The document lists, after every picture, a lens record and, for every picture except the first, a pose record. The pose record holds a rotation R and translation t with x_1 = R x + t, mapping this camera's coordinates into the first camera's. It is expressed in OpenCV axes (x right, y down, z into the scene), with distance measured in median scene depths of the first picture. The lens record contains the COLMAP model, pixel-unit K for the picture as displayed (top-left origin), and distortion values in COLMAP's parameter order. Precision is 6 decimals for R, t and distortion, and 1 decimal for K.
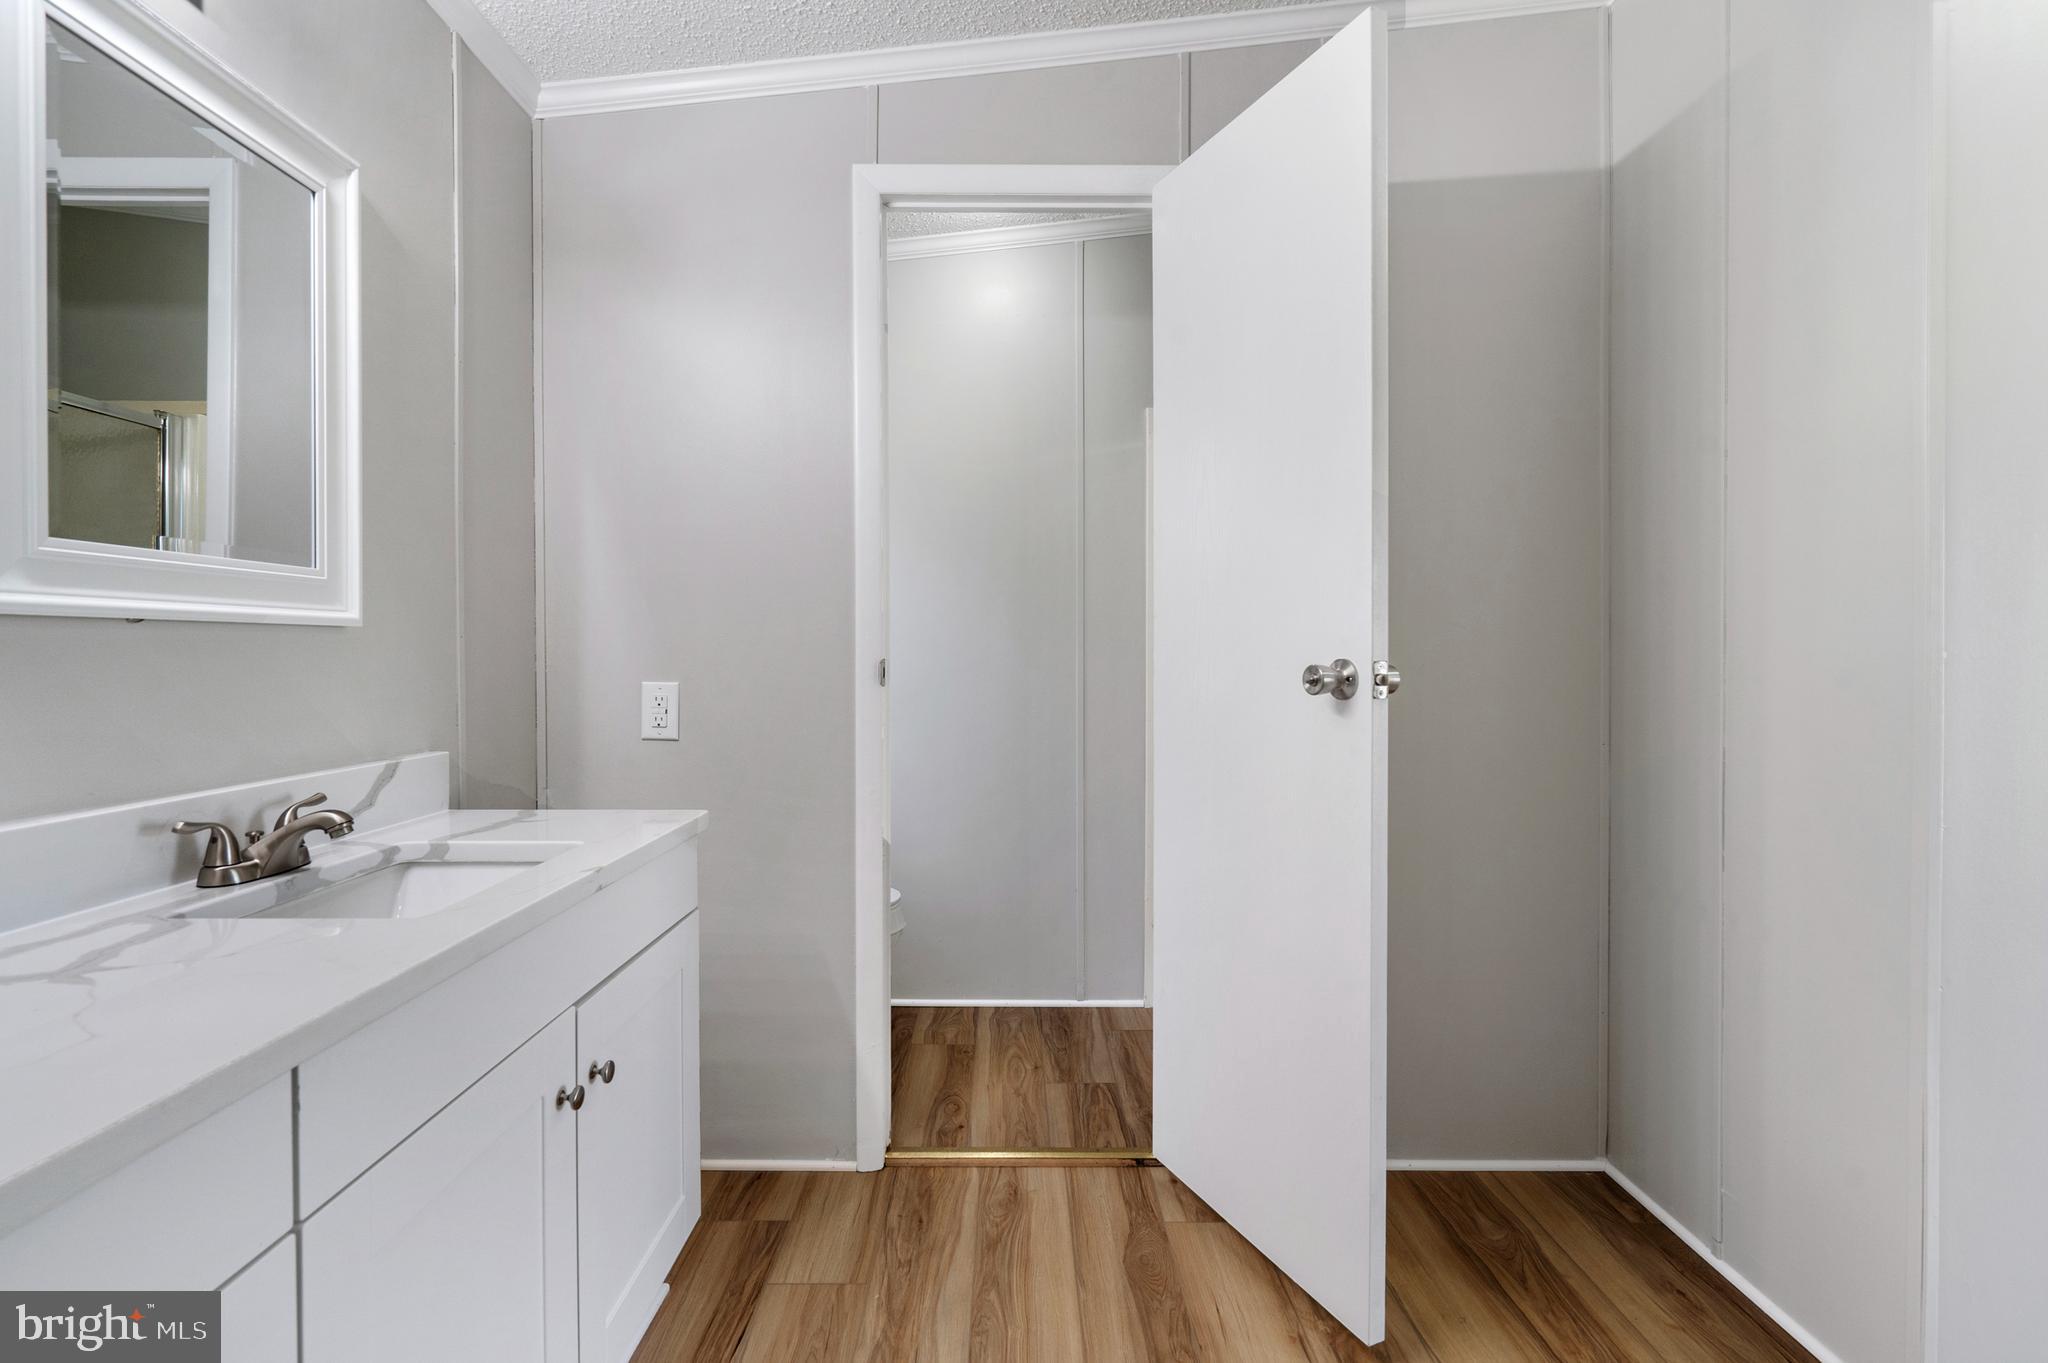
lens RADIAL K [[961.9, 0, 1022.1], [0, 961.9, 665.9], [0, 0, 1]] dist [0.000078, 0.000016]
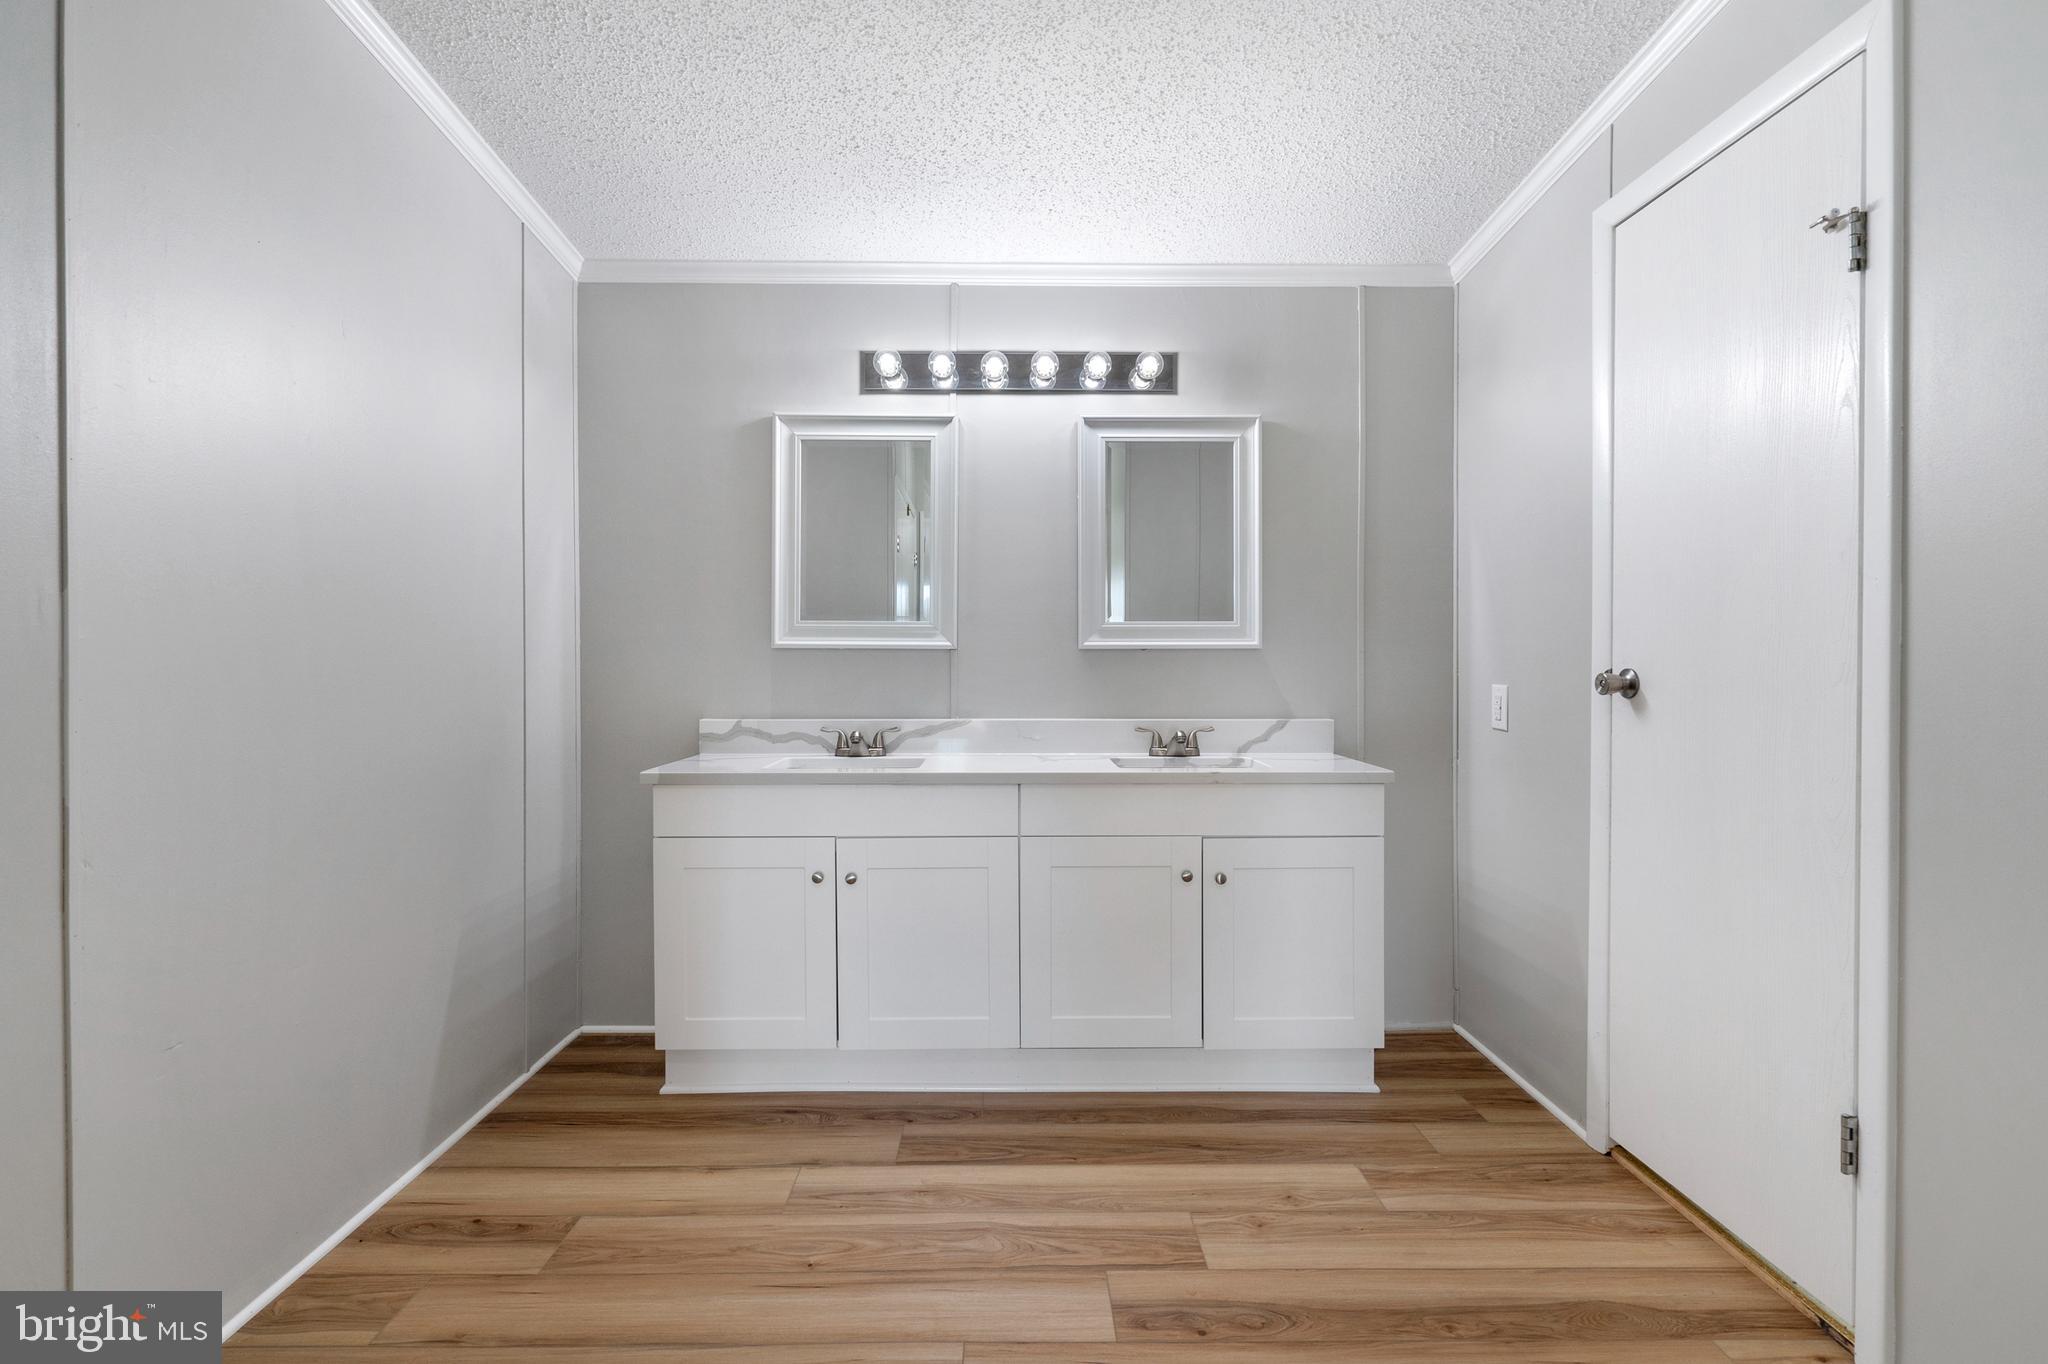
lens RADIAL K [[961.9, 0, 1020.3], [0, 961.9, 674.1], [0, 0, 1]] dist [0.000078, 0.000016]
pose [[-0.005947, 0.004044, -0.999974, 1.134298], [-0.018027, 0.999829, 0.004150, 0.010405], [0.999820, 0.018051, -0.005873, 0.455301]]
